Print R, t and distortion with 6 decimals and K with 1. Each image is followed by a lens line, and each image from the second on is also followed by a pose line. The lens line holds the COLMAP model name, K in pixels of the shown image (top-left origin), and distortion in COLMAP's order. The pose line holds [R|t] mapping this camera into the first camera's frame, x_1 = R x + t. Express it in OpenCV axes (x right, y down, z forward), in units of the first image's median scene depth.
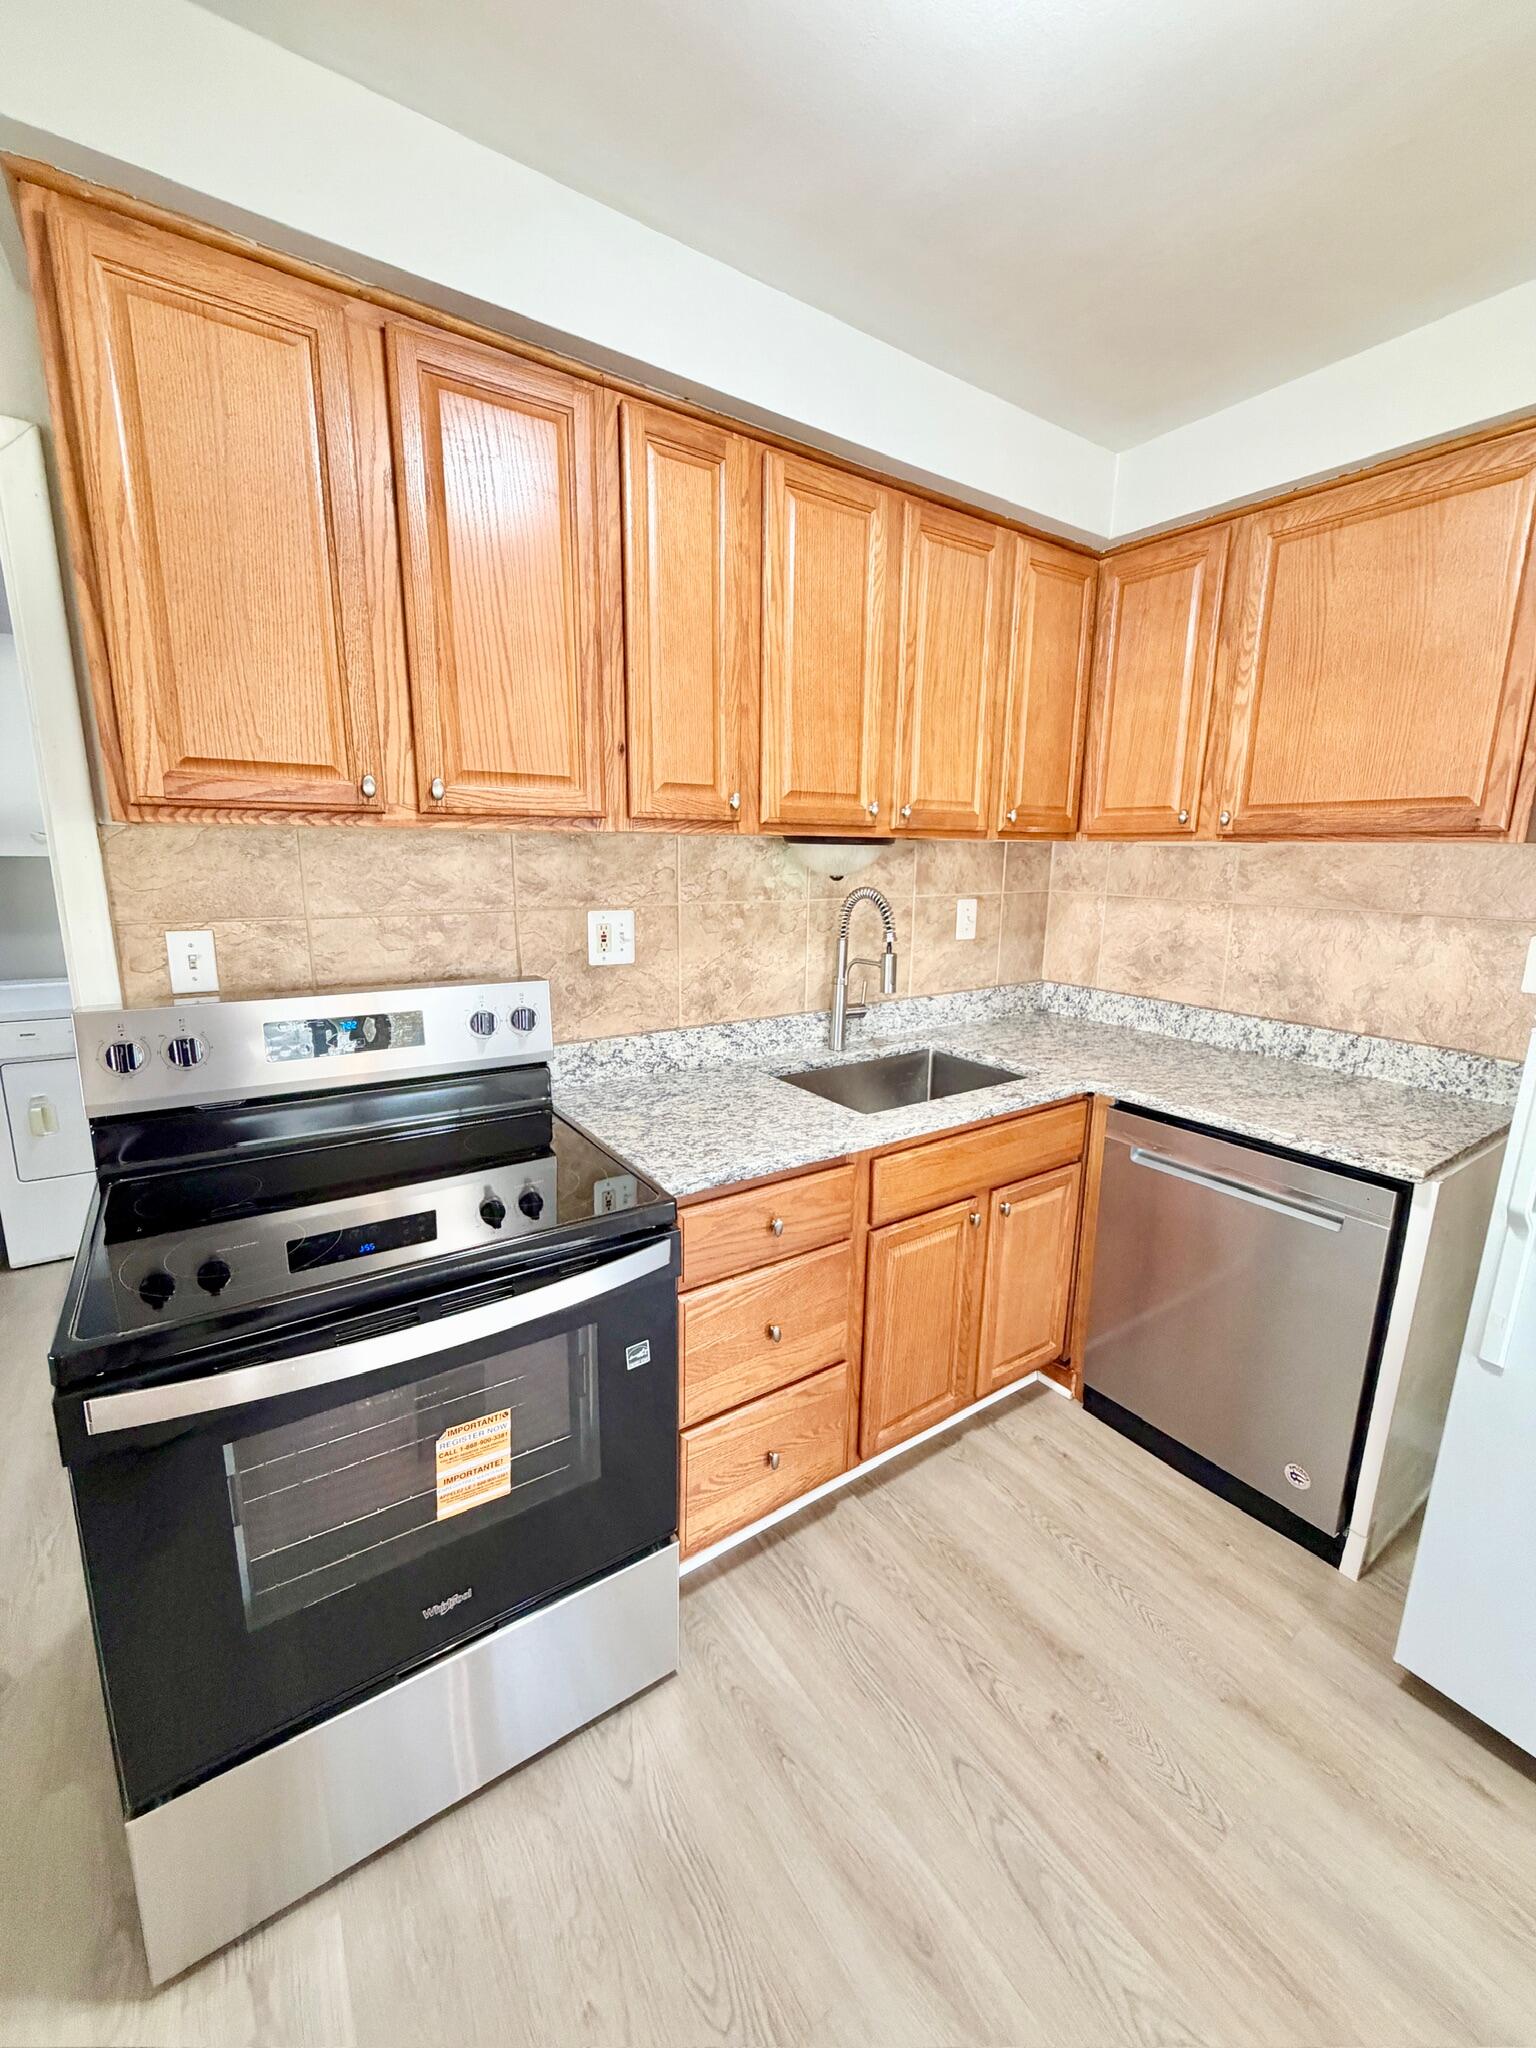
lens RADIAL K [[812.8, 0, 764.8], [0, 812.8, 1018.3], [0, 0, 1]] dist [0.000729, -0.000174]
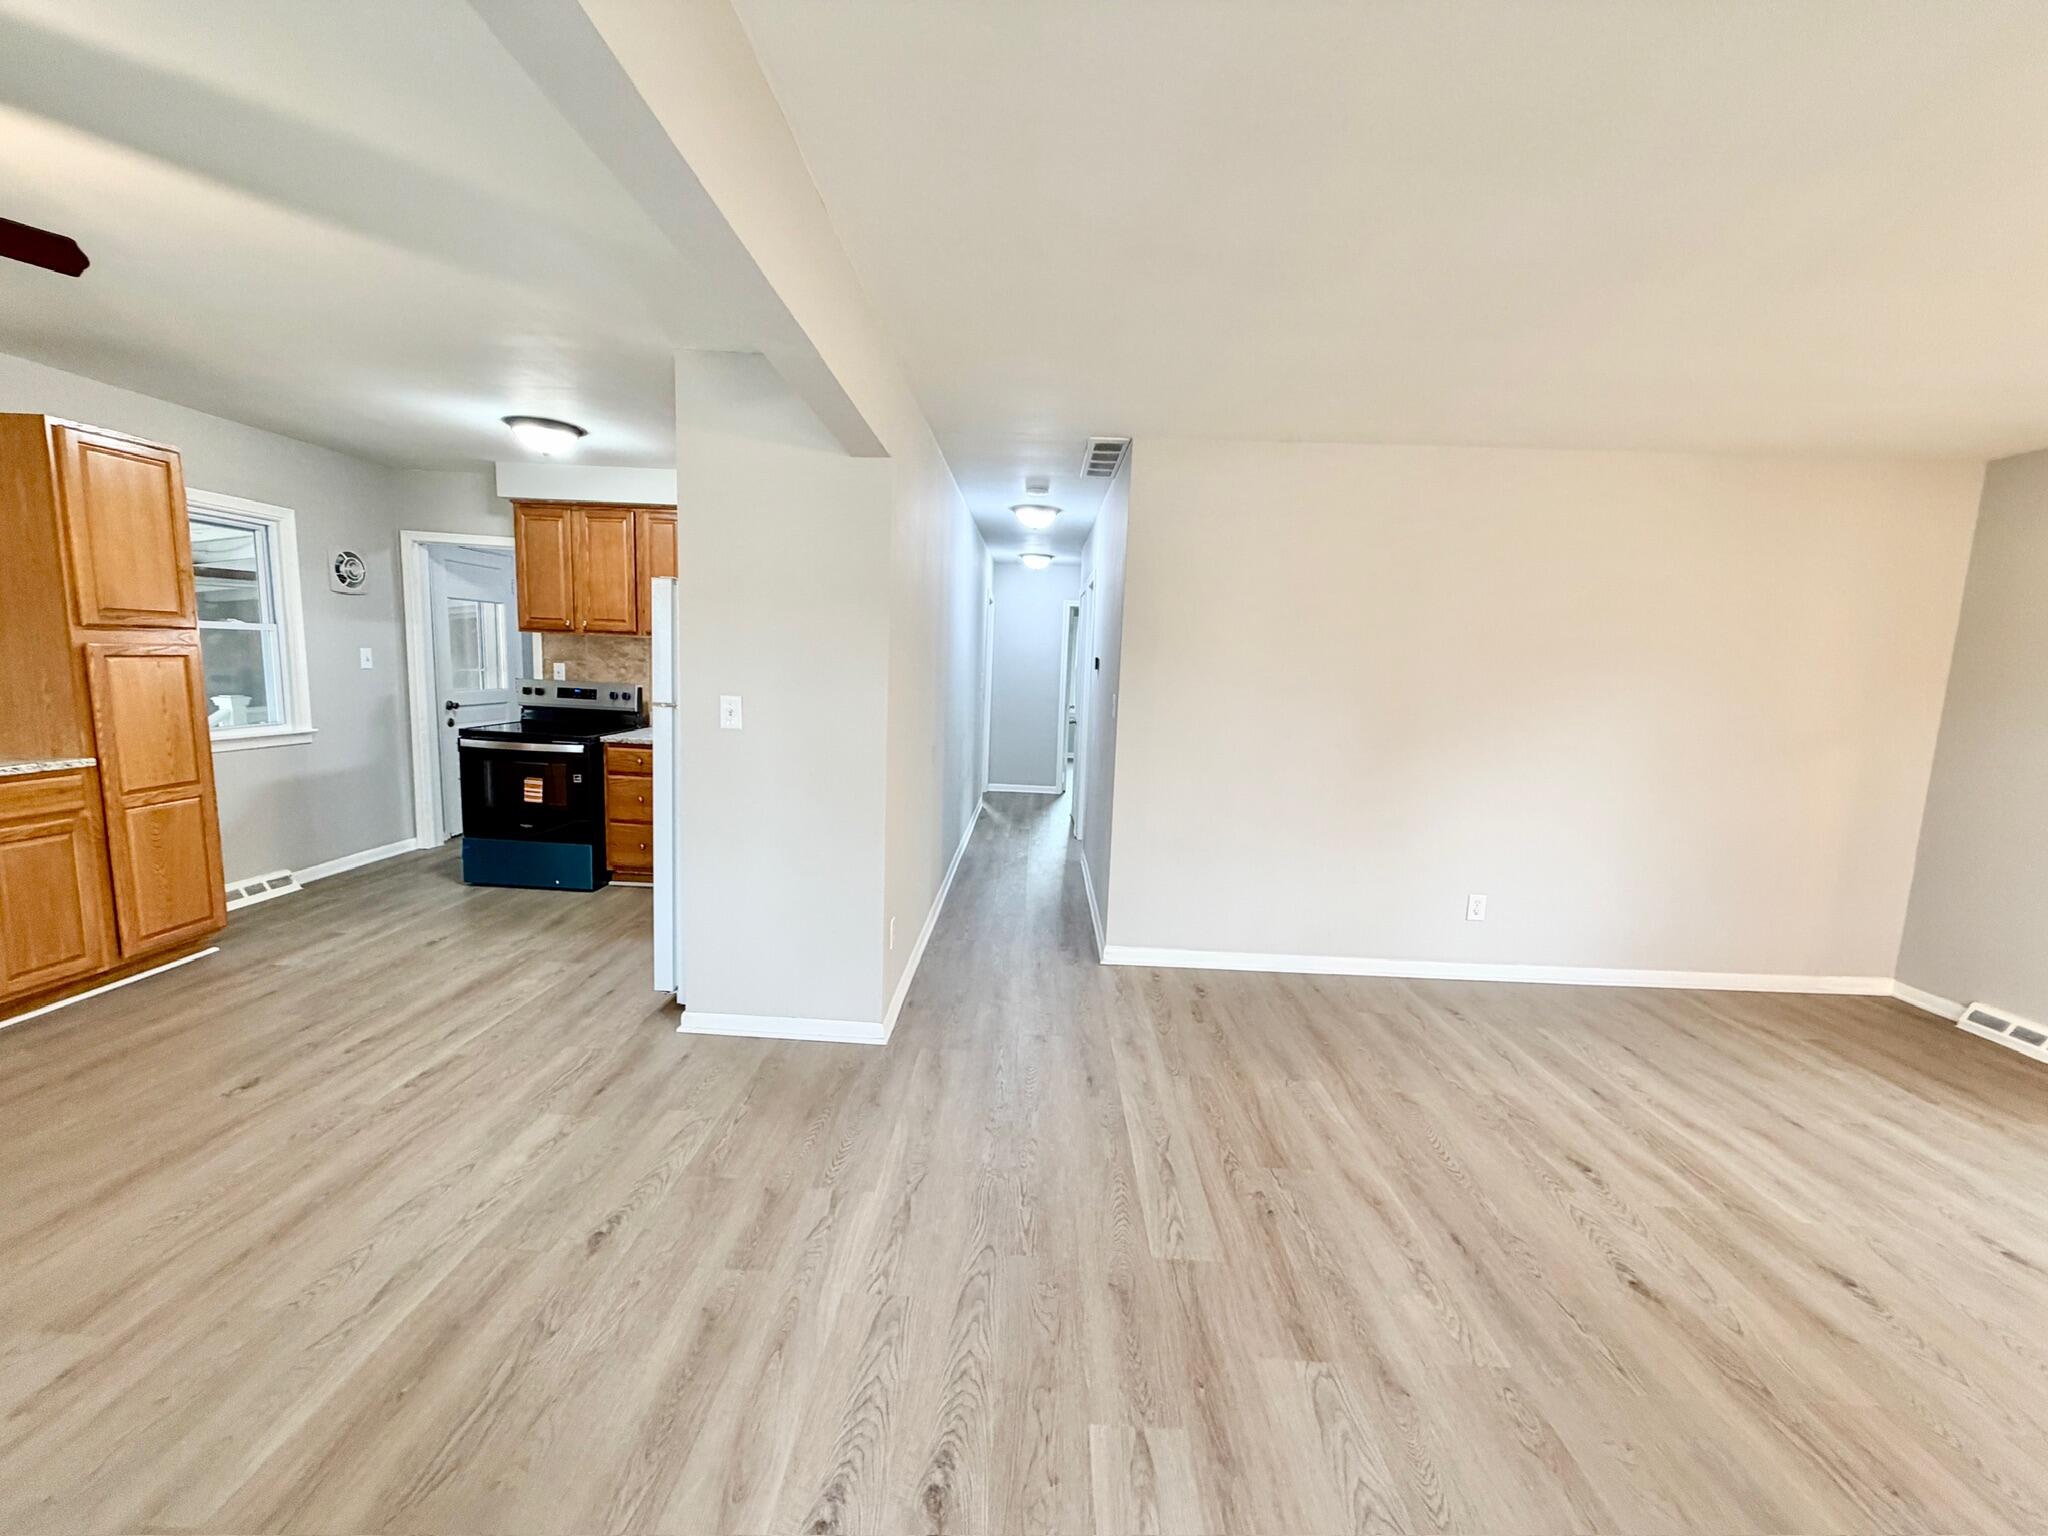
lens RADIAL K [[812.8, 0, 1020.7], [0, 812.8, 768.8], [0, 0, 1]] dist [0.000729, -0.000174]
pose [[0.809017, 0.096494, -0.579811, 2.579248], [-0.149911, 0.987684, -0.044799, 0.176151], [0.568347, 0.123163, 0.813519, -0.599352]]
